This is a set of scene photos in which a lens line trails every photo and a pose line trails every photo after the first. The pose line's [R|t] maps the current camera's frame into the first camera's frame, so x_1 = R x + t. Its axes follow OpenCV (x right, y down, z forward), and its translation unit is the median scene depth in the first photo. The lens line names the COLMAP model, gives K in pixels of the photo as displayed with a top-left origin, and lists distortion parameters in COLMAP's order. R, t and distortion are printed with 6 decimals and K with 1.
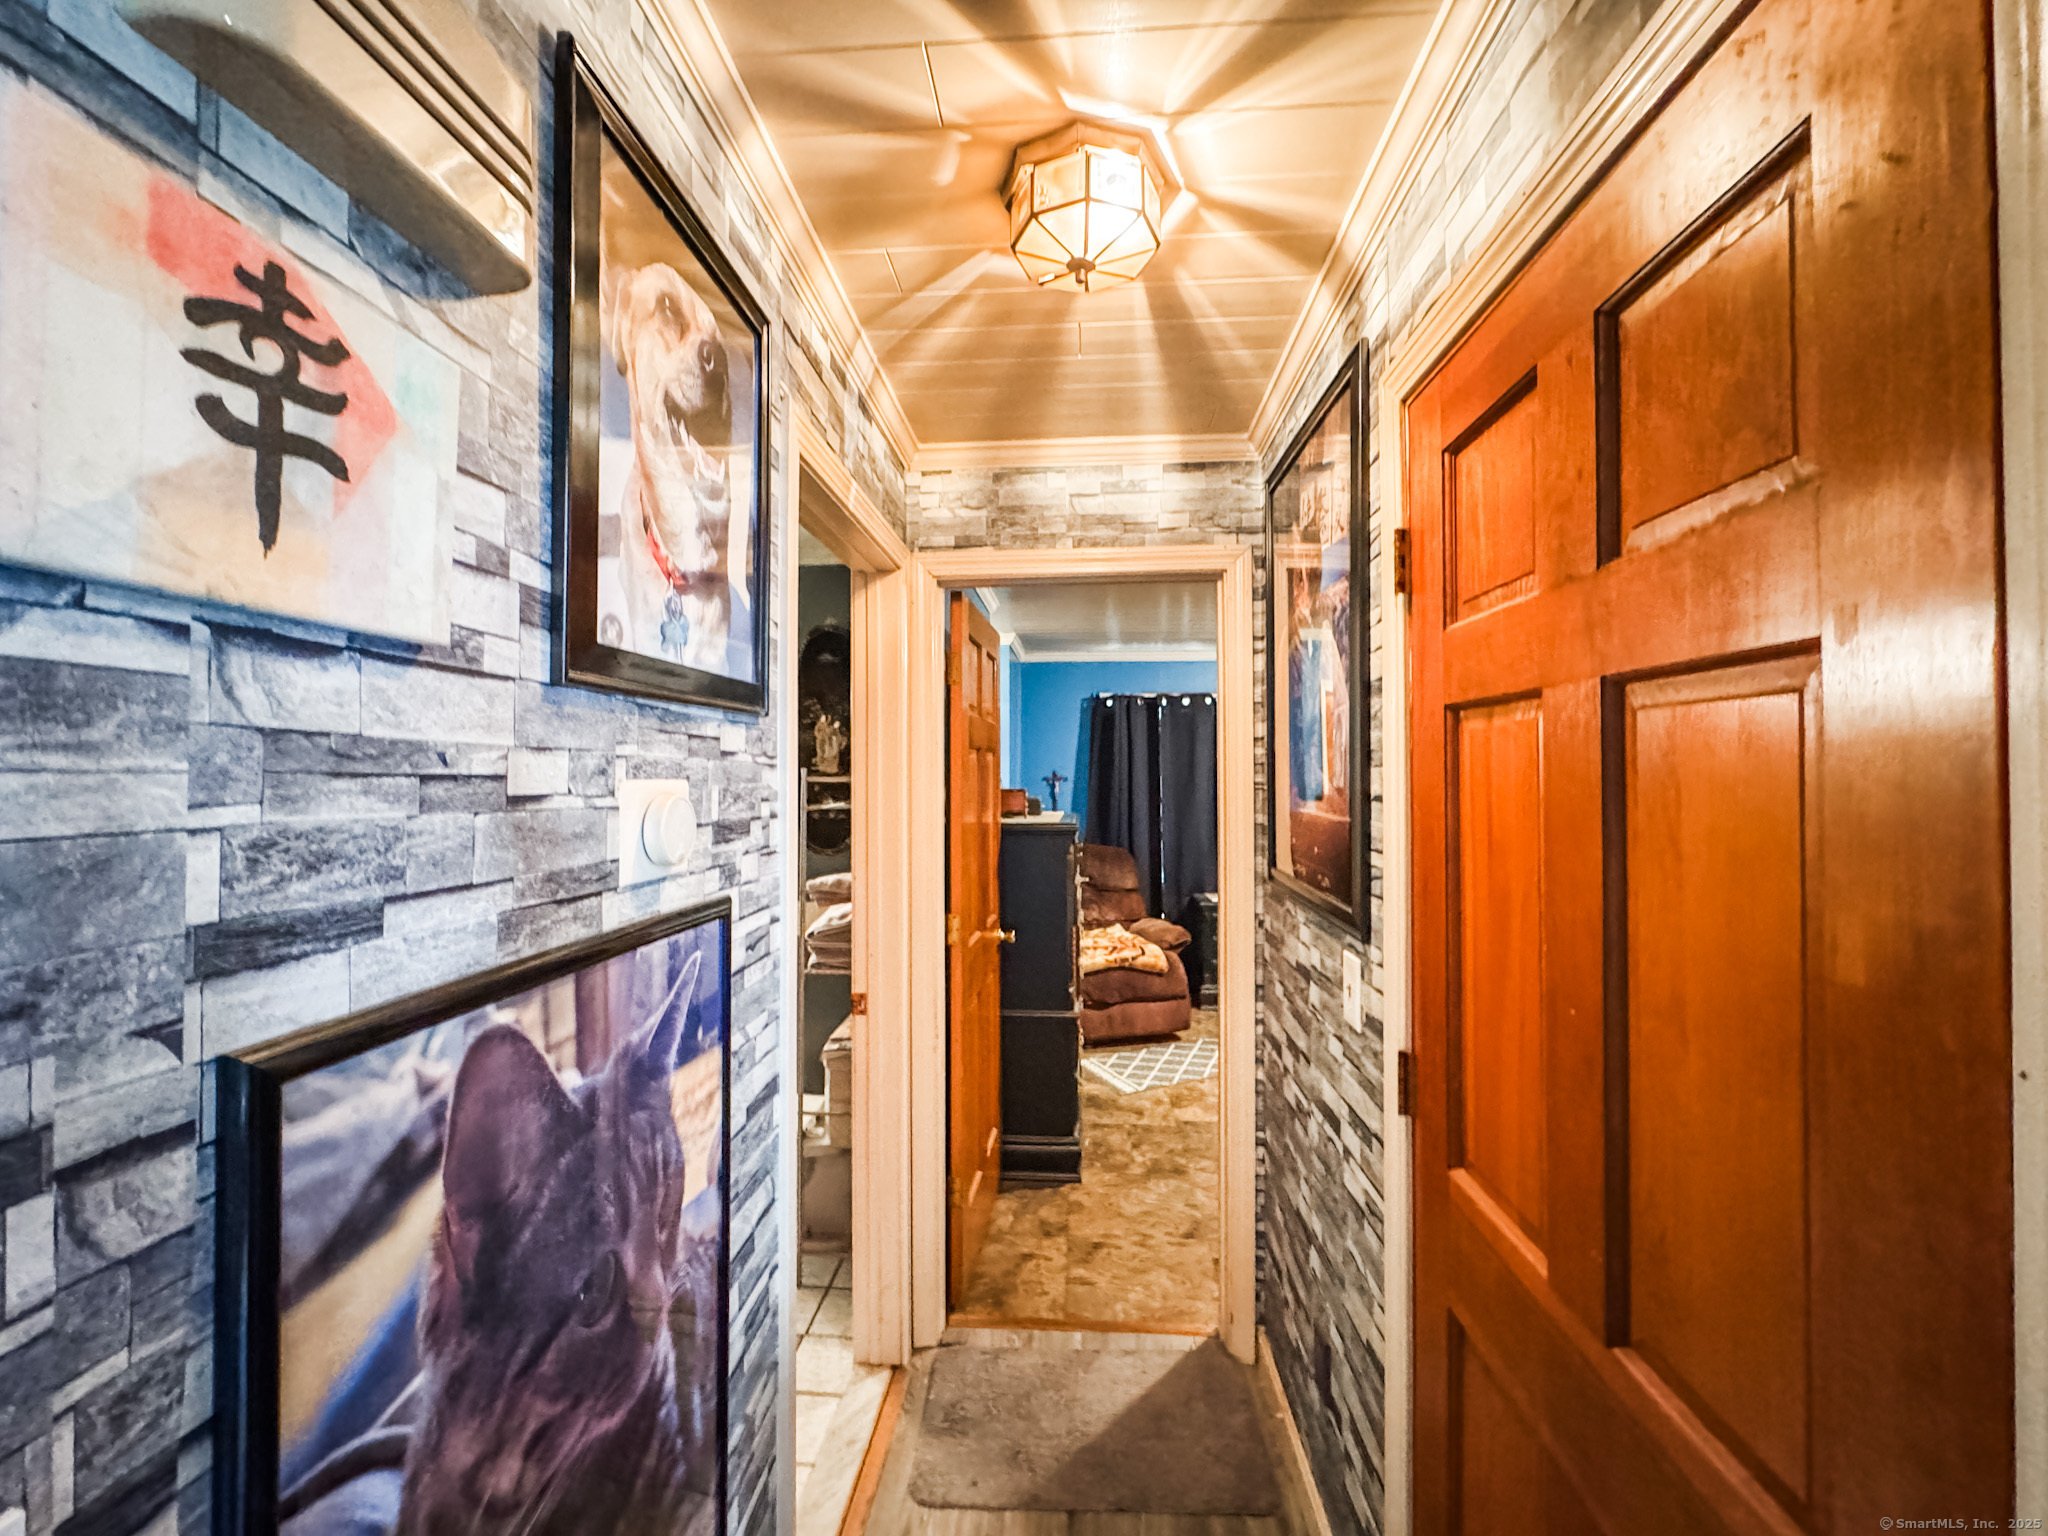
lens RADIAL K [[816.7, 0, 1020.9], [0, 816.7, 771.6], [0, 0, 1]] dist [-0.006250, 0.000159]
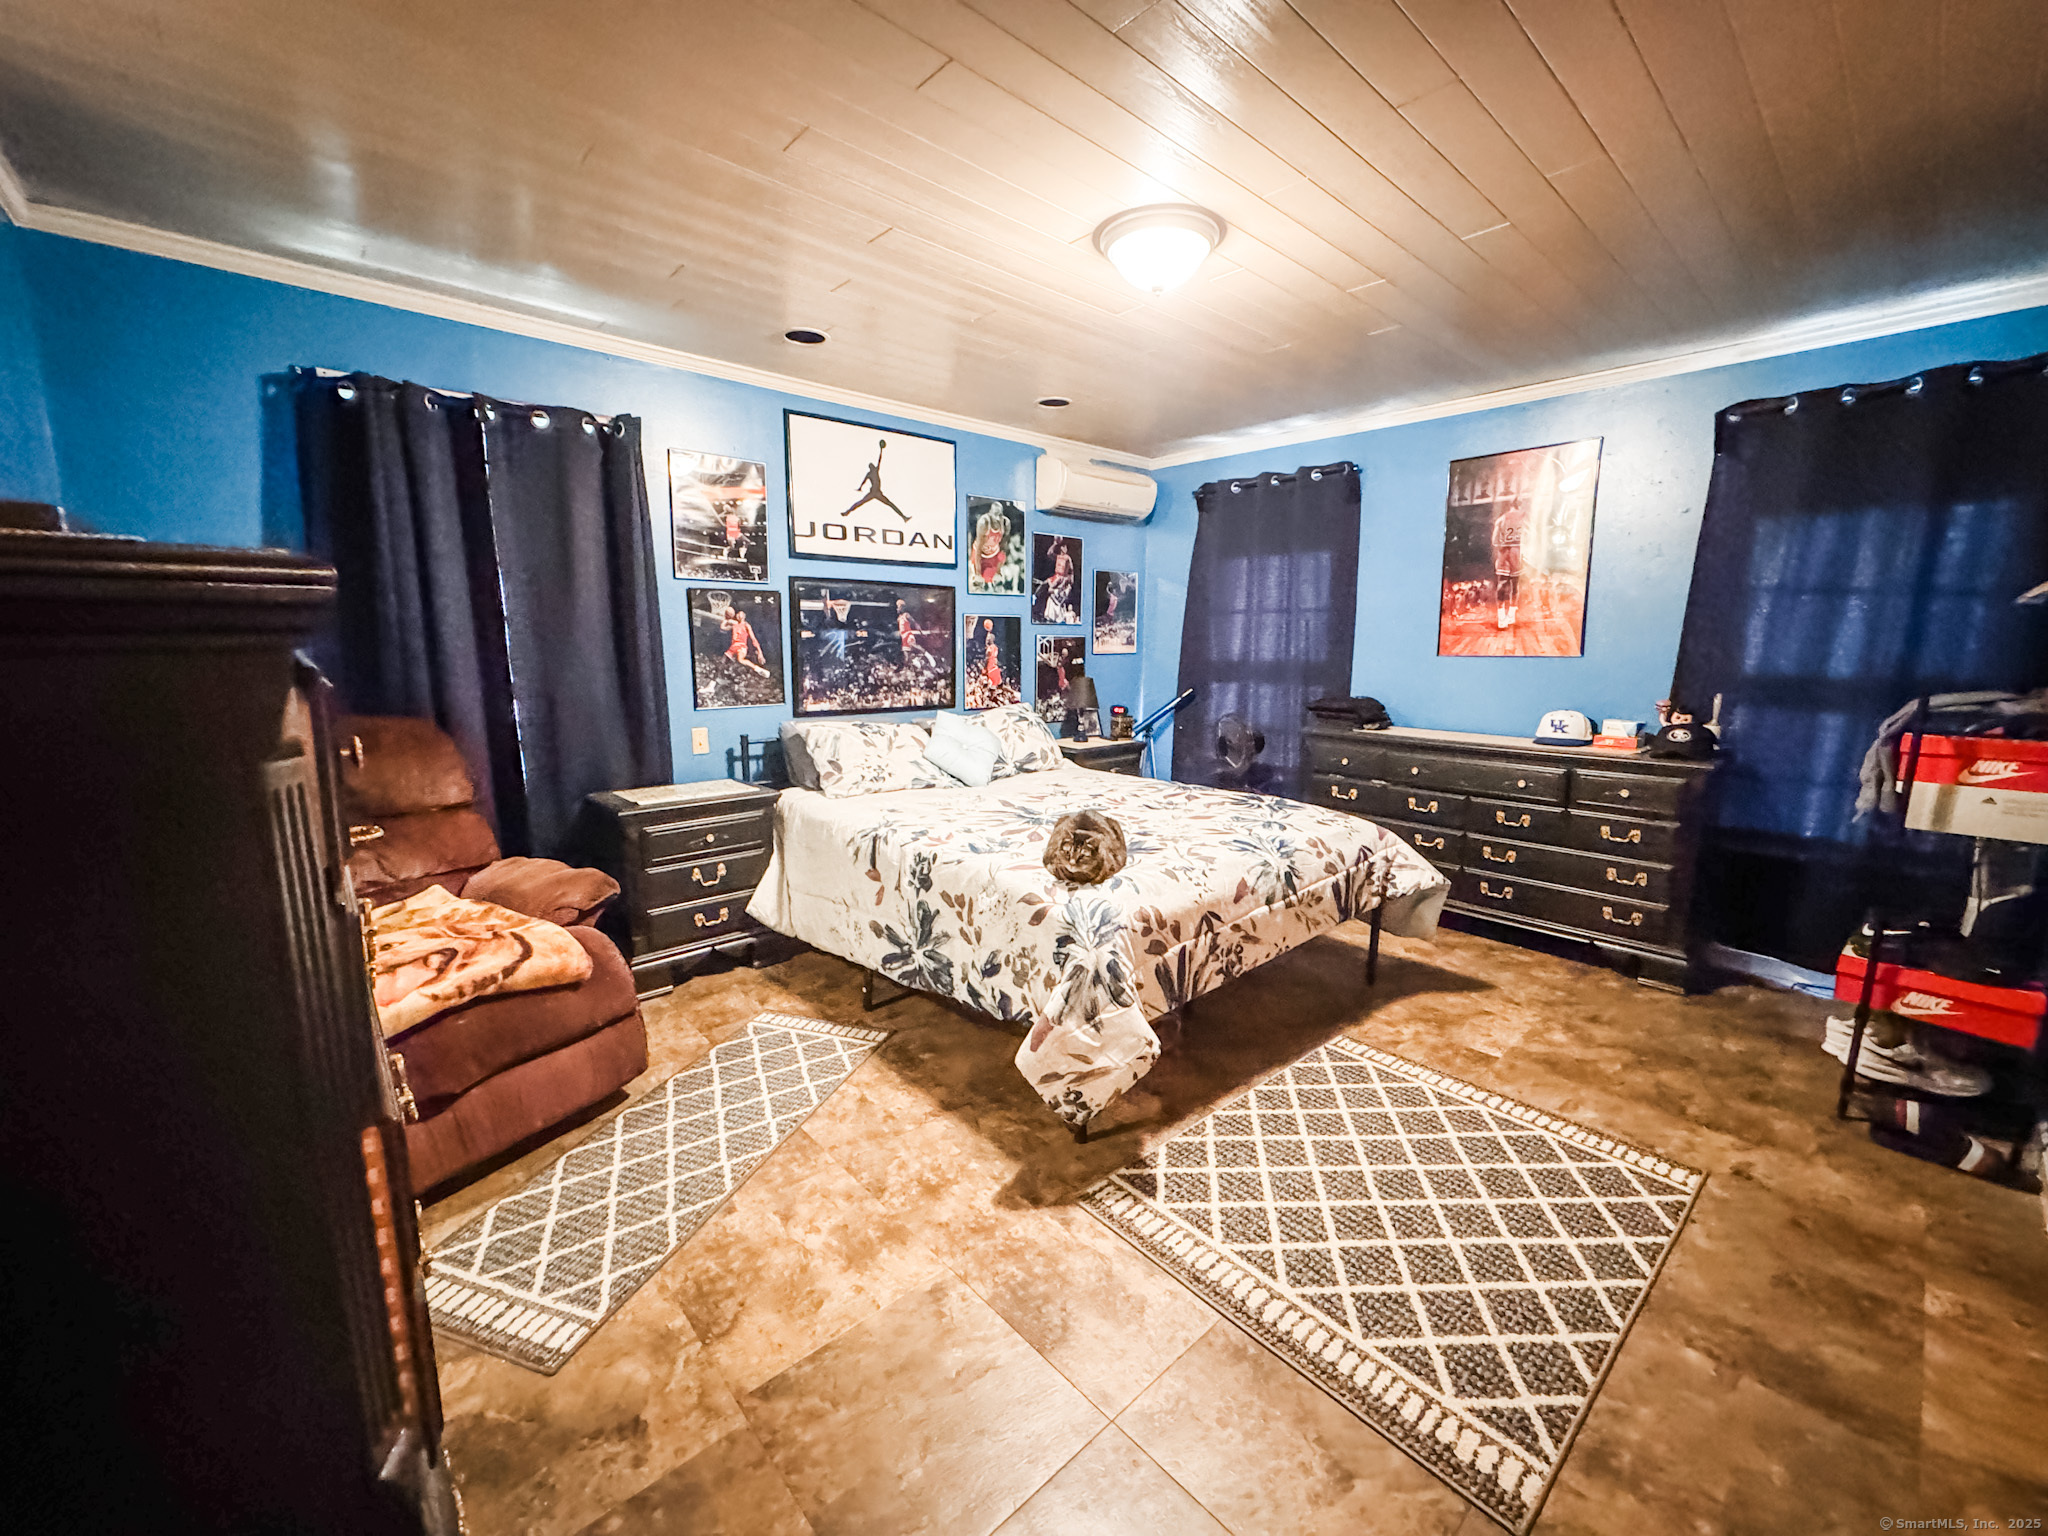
lens RADIAL K [[816.7, 0, 1020.9], [0, 816.7, 771.6], [0, 0, 1]] dist [-0.006250, 0.000159]
pose [[0.689500, -0.109174, 0.716011, 0.029275], [-0.012581, 0.986620, 0.162550, 0.052107], [-0.724177, -0.121086, 0.678901, 0.518698]]
